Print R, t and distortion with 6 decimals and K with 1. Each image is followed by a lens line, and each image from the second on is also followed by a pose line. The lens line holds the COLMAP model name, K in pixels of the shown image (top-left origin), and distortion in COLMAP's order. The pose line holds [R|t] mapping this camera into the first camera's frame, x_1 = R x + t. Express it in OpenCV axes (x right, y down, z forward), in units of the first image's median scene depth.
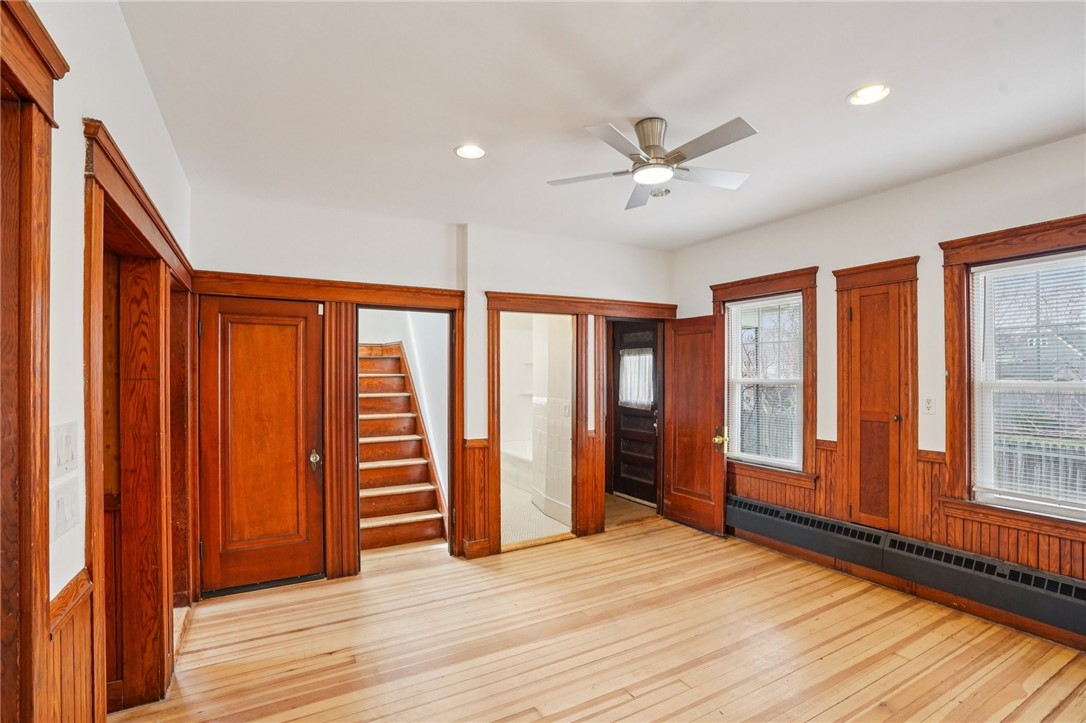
lens RADIAL K [[504.8, 0, 531.5], [0, 504.8, 377.7], [0, 0, 1]] dist [-0.028345, 0.006843]
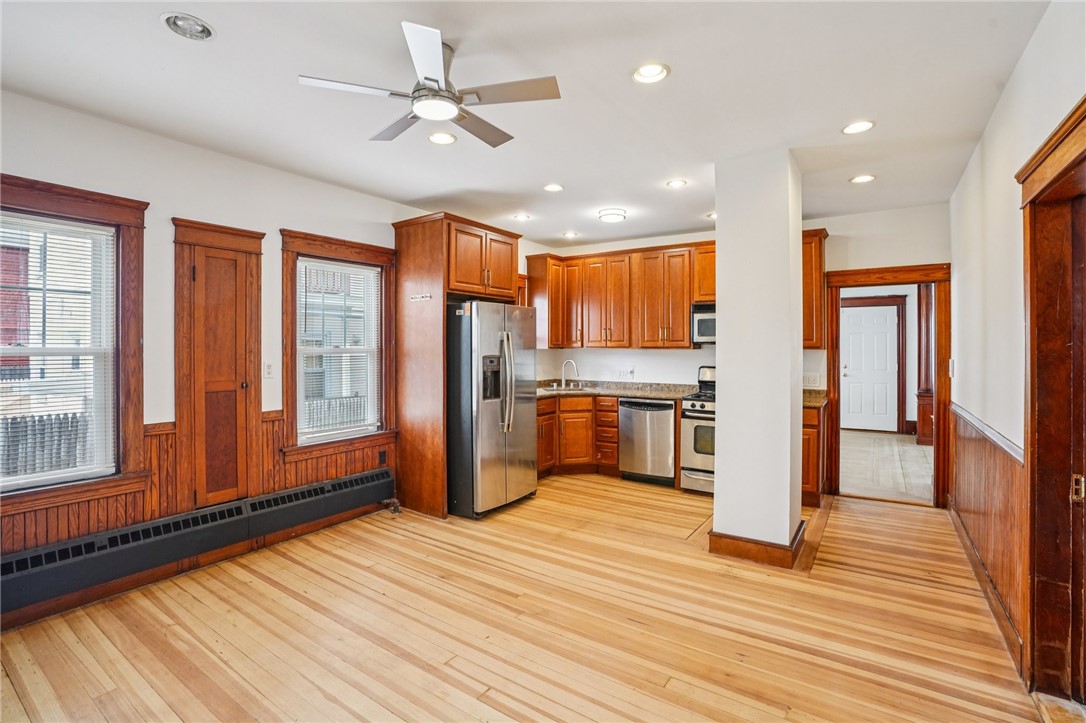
lens RADIAL K [[504.8, 0, 549.8], [0, 504.8, 345.5], [0, 0, 1]] dist [-0.028345, 0.006843]
pose [[-0.453420, 0.004615, 0.891285, -0.451341], [0.004231, 0.999986, -0.003026, 0.005831], [-0.891287, 0.002399, -0.453434, 0.886023]]
